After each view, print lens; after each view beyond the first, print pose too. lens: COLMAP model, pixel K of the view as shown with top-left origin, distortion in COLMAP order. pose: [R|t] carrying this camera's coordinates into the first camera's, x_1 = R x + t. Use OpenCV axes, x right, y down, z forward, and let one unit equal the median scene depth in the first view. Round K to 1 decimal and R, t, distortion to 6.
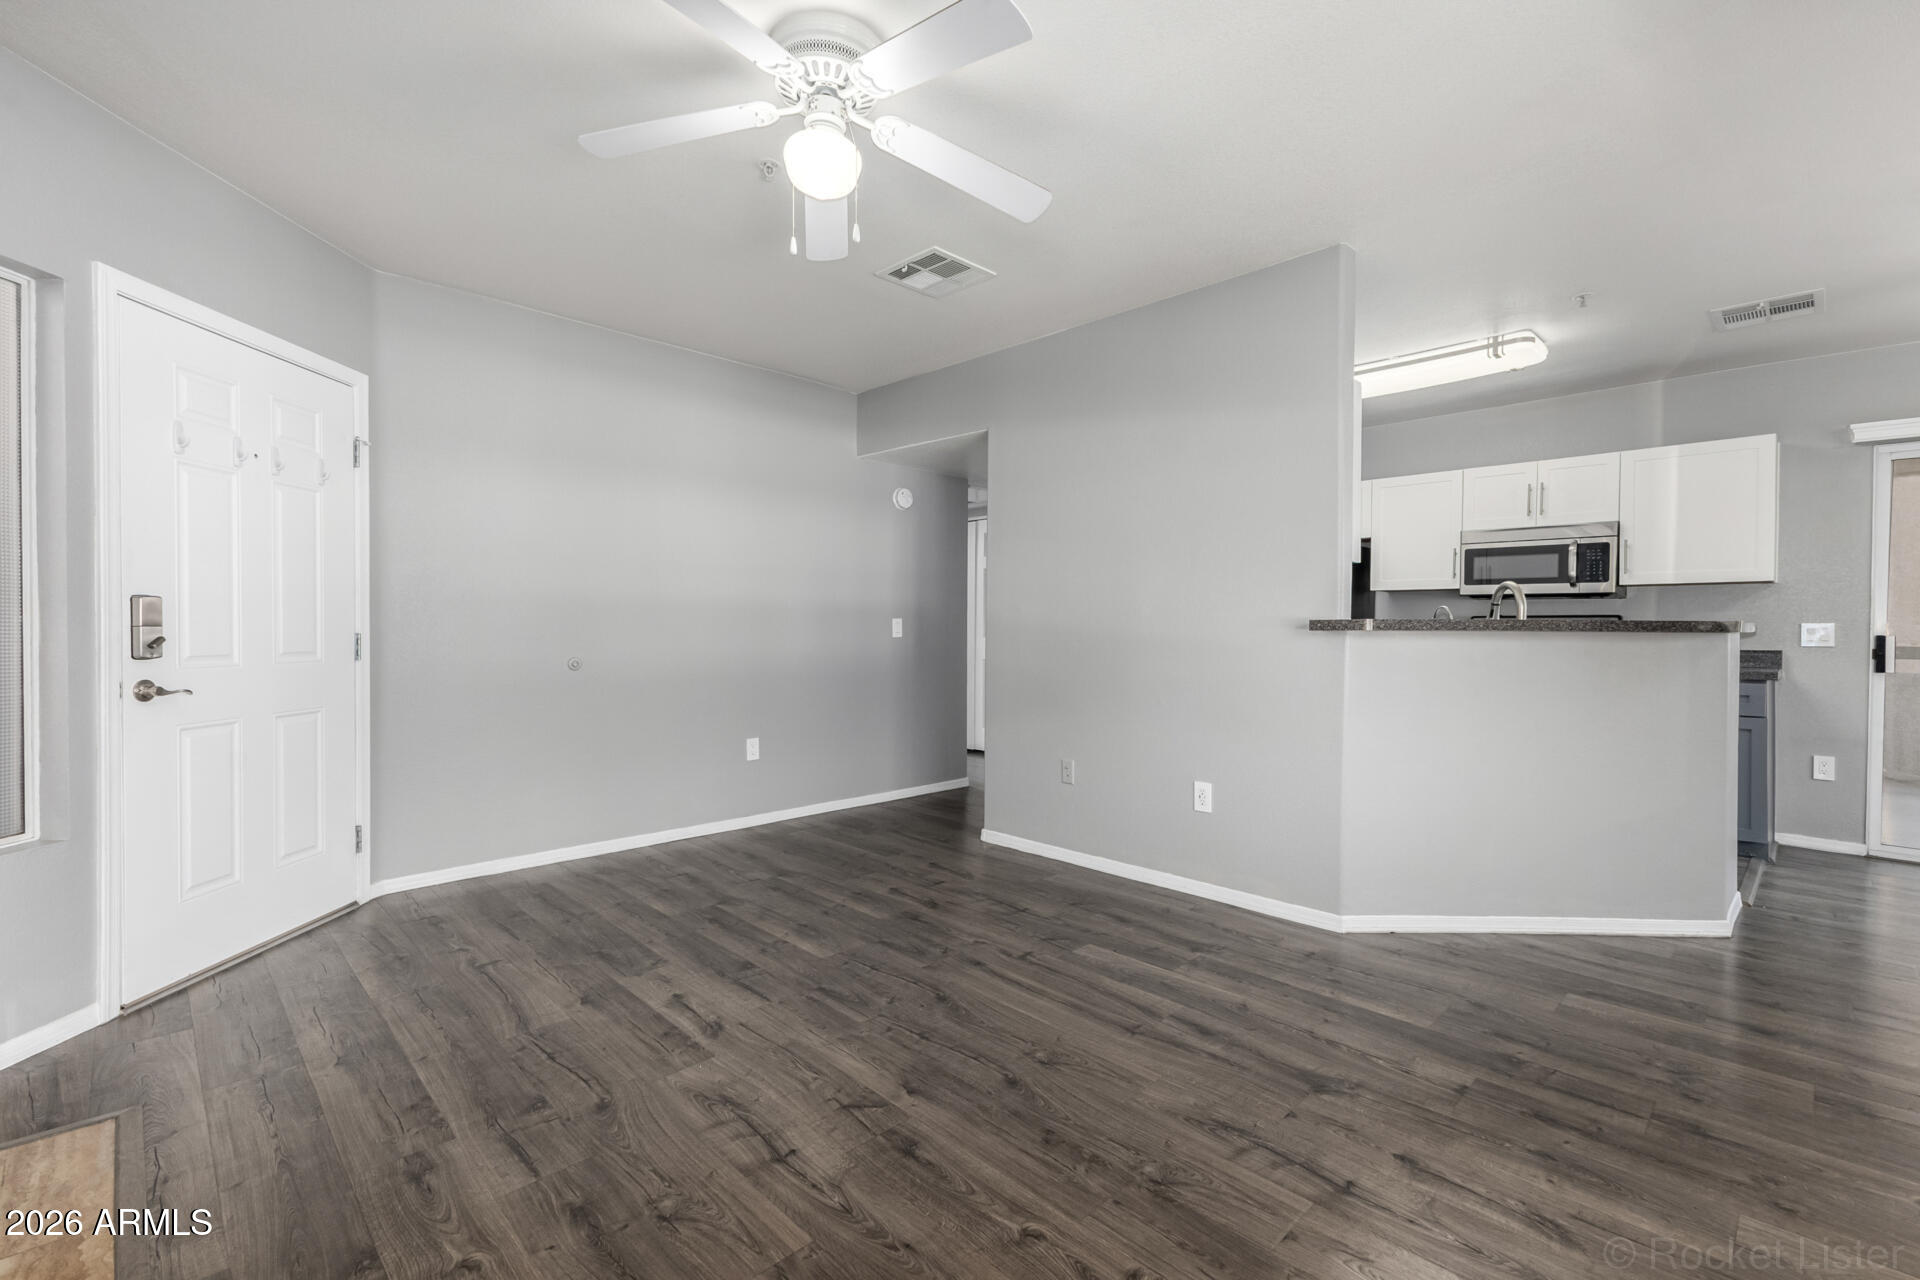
lens RADIAL K [[852.9, 0, 954.9], [0, 852.9, 634.2], [0, 0, 1]] dist [-0.002161, -0.001014]
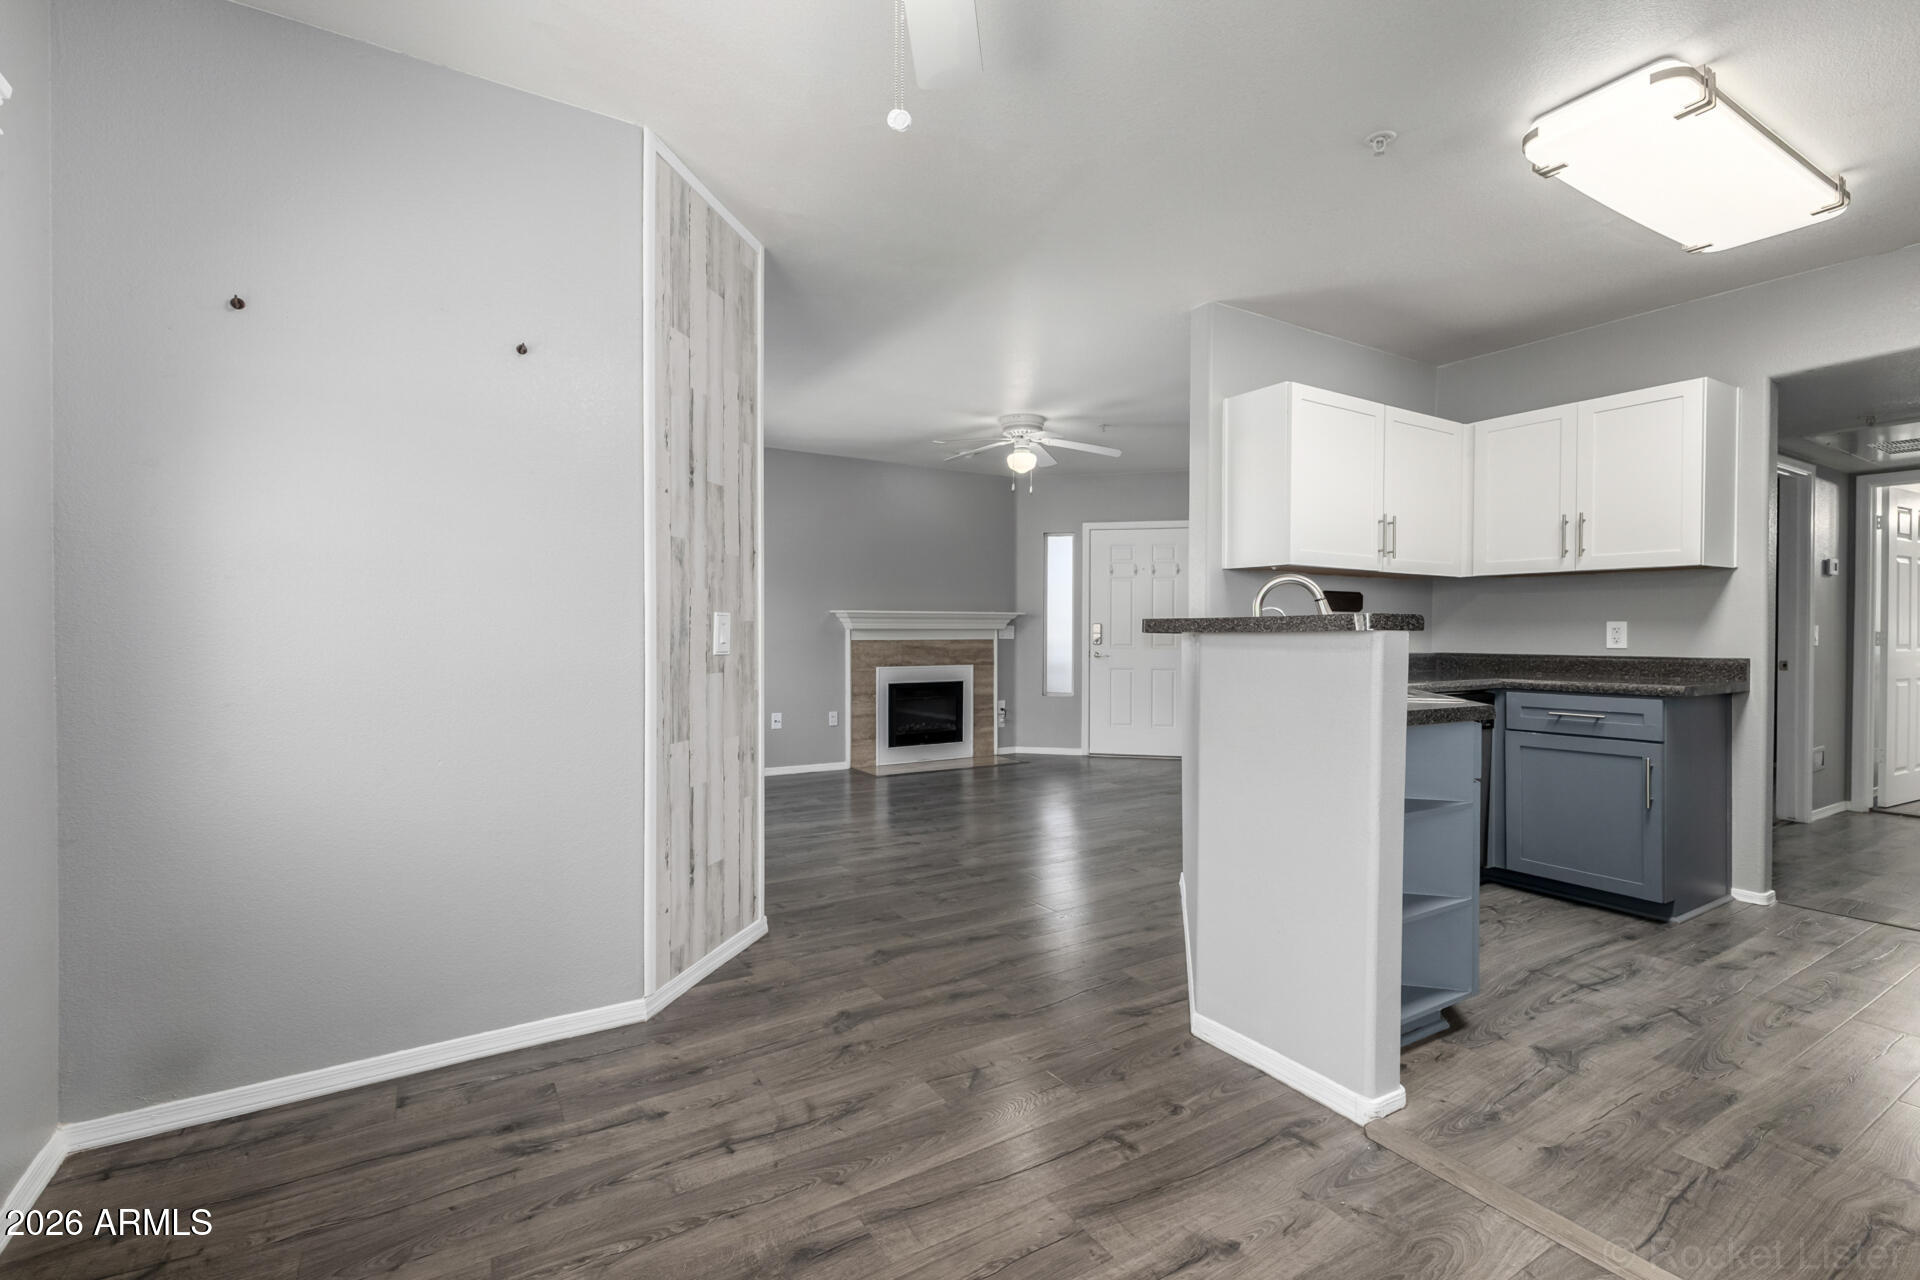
lens RADIAL K [[852.9, 0, 954.9], [0, 852.9, 634.2], [0, 0, 1]] dist [-0.002161, -0.001014]
pose [[-0.225612, -0.006810, -0.974193, 2.166868], [-0.011789, 0.999921, -0.004260, 0.011285], [0.974146, 0.010523, -0.225674, 1.228311]]
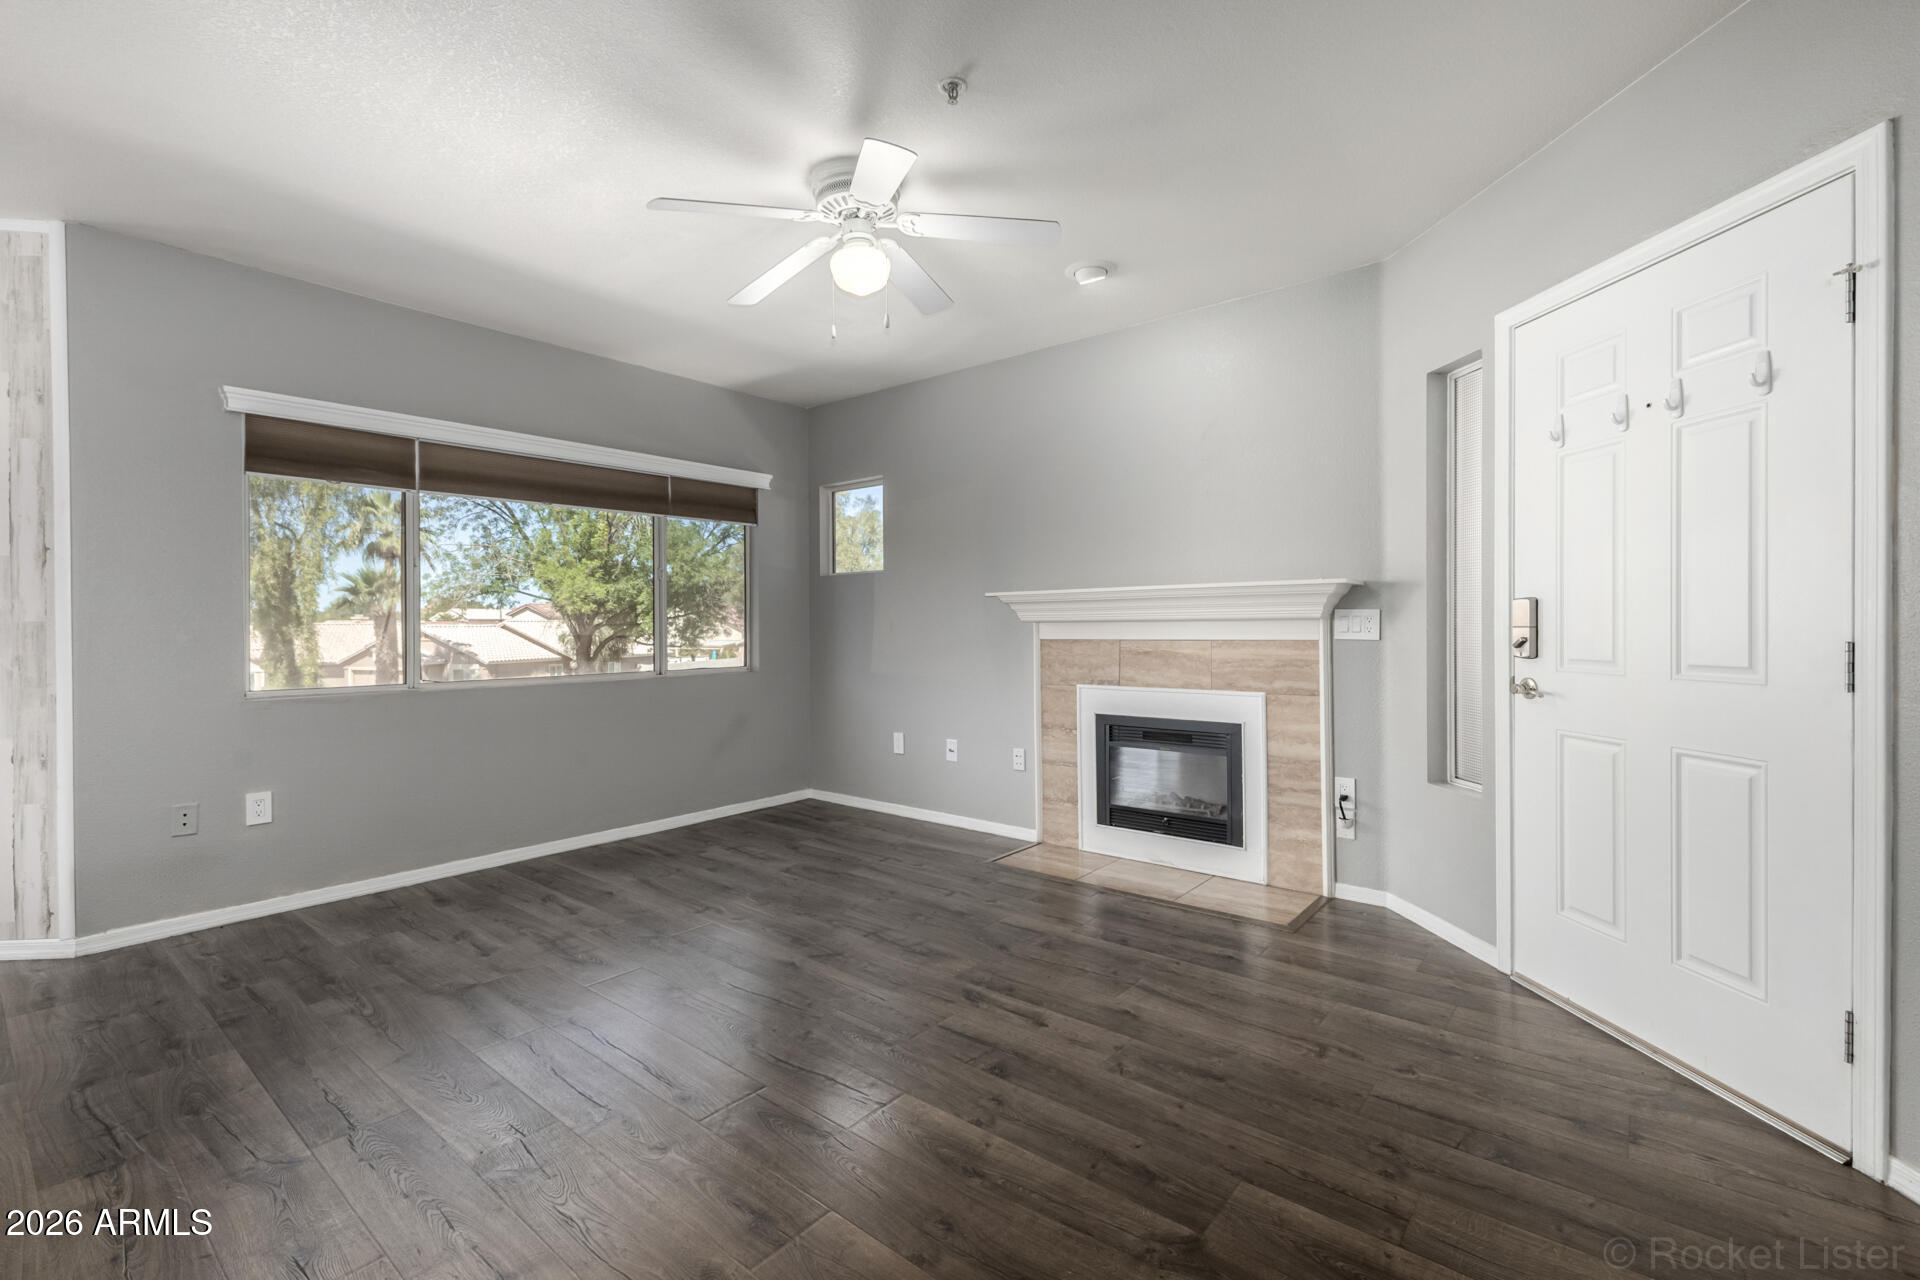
lens RADIAL K [[829.5, 0, 960.3], [0, 829.5, 633.4], [0, 0, 1]] dist [0.000542, 0.000756]
pose [[-0.993966, -0.000820, -0.109687, -0.144362], [-0.002440, 0.999890, 0.014631, -0.014549], [0.109663, 0.014811, -0.993858, 1.960706]]
